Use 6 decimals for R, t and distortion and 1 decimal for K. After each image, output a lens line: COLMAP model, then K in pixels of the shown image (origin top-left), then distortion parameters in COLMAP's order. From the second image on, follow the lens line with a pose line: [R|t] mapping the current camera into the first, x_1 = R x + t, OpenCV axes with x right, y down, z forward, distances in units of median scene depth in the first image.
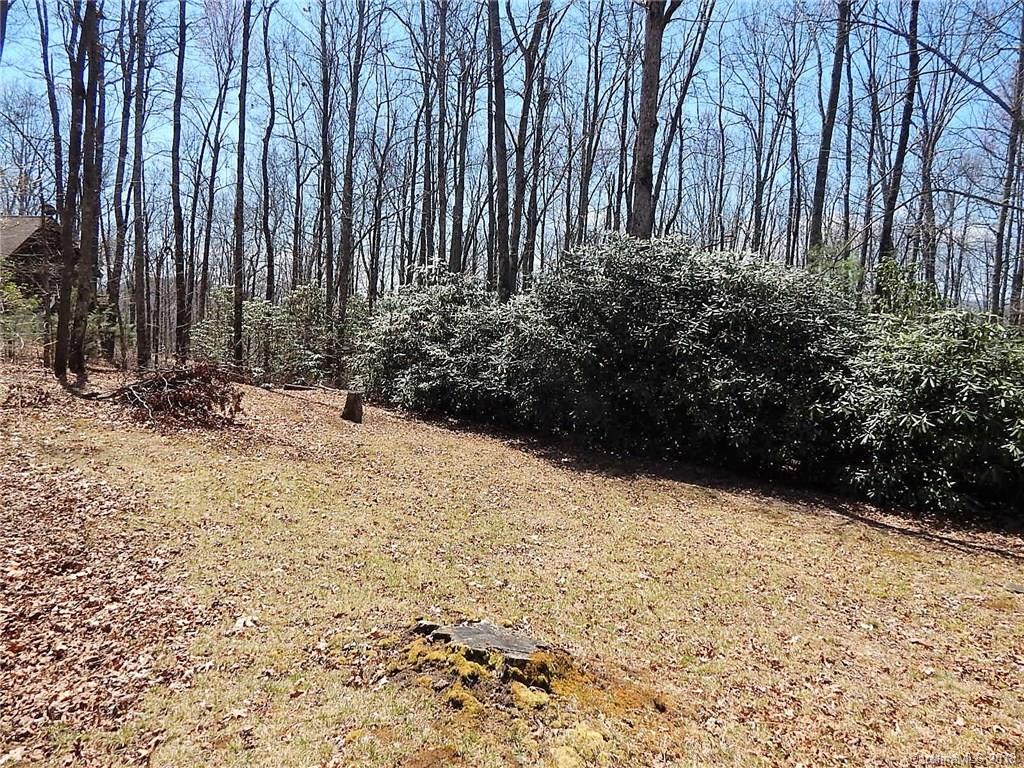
lens RADIAL K [[698.8, 0, 512.0], [0, 698.8, 384.0], [0, 0, 1]] dist [-0.026409, -0.004010]
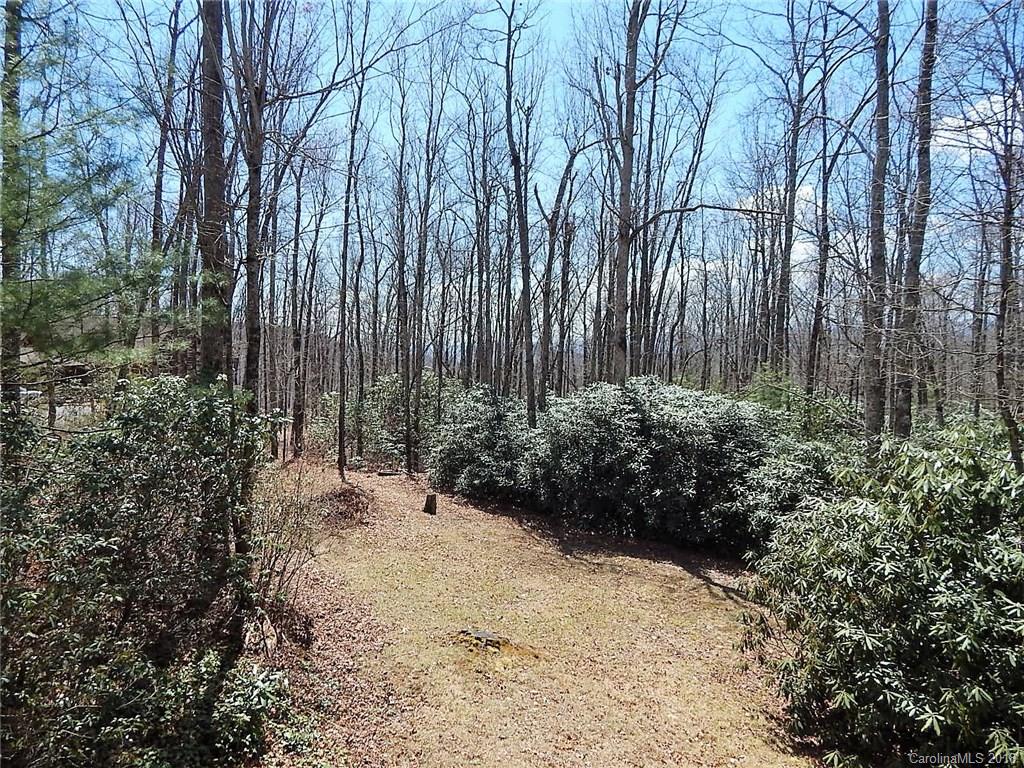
lens RADIAL K [[698.8, 0, 512.0], [0, 698.8, 384.0], [0, 0, 1]] dist [-0.026409, -0.004010]
pose [[0.995740, -0.019757, -0.090059, 0.164432], [0.015595, 0.998788, -0.046684, -0.256088], [0.090872, 0.045081, 0.994842, -0.899008]]
